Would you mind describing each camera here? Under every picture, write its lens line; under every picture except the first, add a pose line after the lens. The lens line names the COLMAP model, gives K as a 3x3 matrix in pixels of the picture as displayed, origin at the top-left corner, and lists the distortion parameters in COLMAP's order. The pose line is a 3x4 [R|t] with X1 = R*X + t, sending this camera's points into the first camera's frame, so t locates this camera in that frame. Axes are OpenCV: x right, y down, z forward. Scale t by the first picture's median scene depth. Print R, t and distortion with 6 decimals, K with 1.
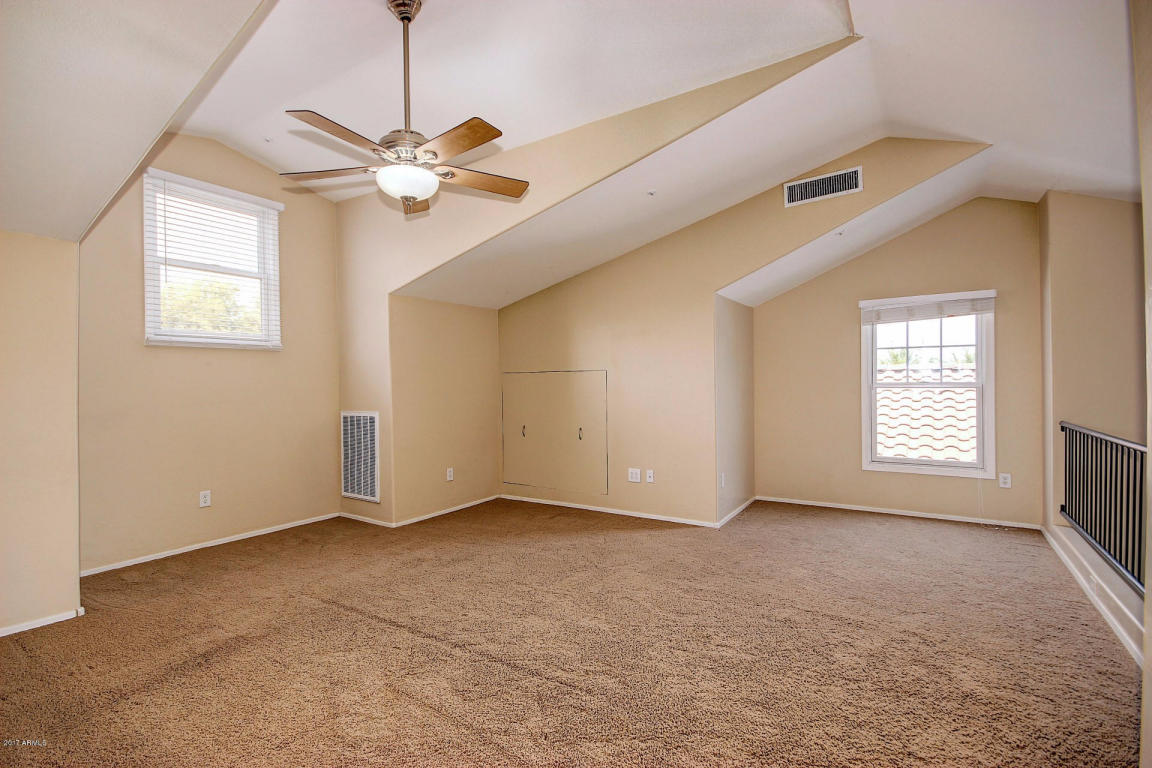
lens RADIAL K [[531.4, 0, 575.1], [0, 531.4, 378.8], [0, 0, 1]] dist [-0.001853, -0.001392]
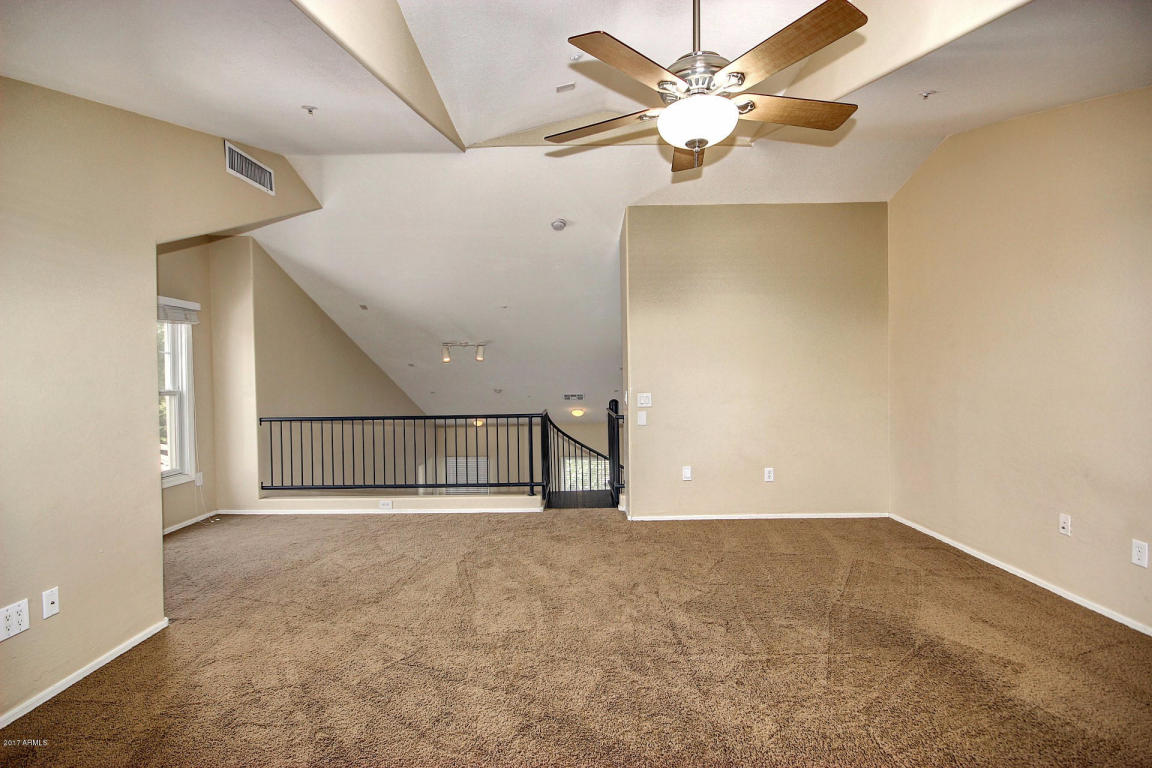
lens RADIAL K [[531.4, 0, 576.1], [0, 531.4, 386.8], [0, 0, 1]] dist [-0.001853, -0.001392]
pose [[-0.537171, -0.003387, 0.843466, -0.575970], [0.006873, 0.999941, 0.008392, -0.003325], [-0.843445, 0.010305, -0.537116, 1.023396]]
